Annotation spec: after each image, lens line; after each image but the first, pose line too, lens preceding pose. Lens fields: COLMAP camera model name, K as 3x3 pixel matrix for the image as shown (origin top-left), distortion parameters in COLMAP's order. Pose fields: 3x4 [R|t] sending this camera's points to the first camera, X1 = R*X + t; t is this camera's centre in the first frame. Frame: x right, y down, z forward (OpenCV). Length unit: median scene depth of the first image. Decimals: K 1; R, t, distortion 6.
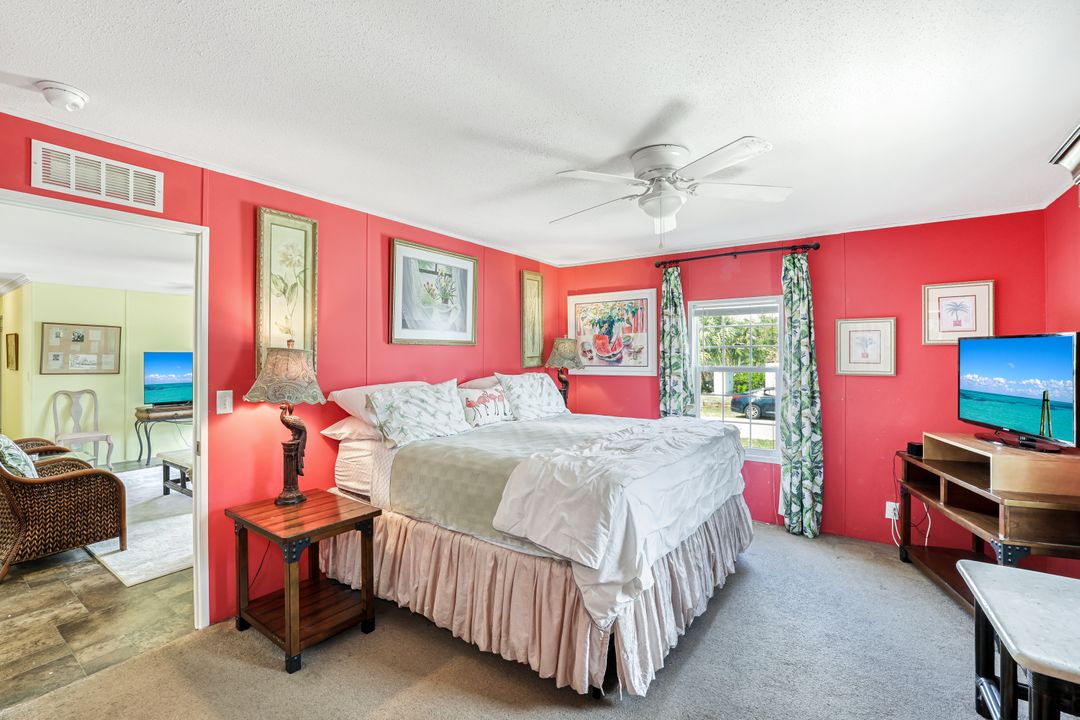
lens RADIAL K [[455.4, 0, 565.0], [0, 455.4, 354.0], [0, 0, 1]] dist [-0.002387, -0.000100]
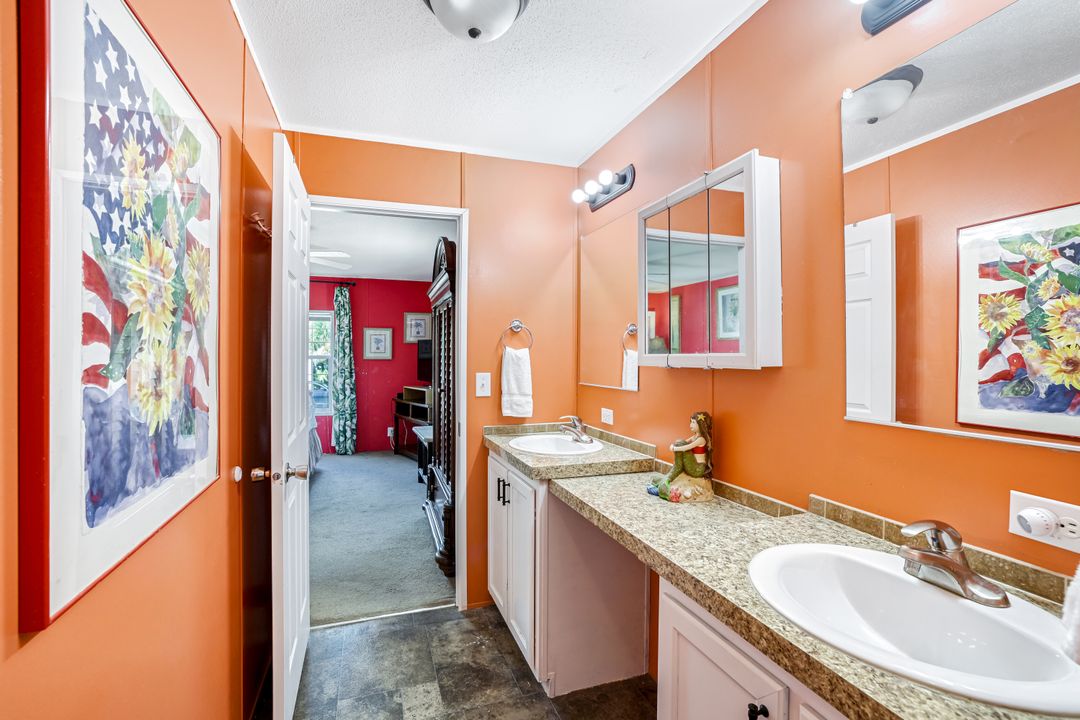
lens RADIAL K [[486.9, 0, 540.0], [0, 486.9, 360.0], [0, 0, 1]] dist [-0.045647, 0.000254]
pose [[0.594575, 0.000094, 0.804040, -0.490194], [-0.001892, 0.999997, 0.001281, 0.044564], [-0.804038, -0.002283, 0.594573, -0.643692]]
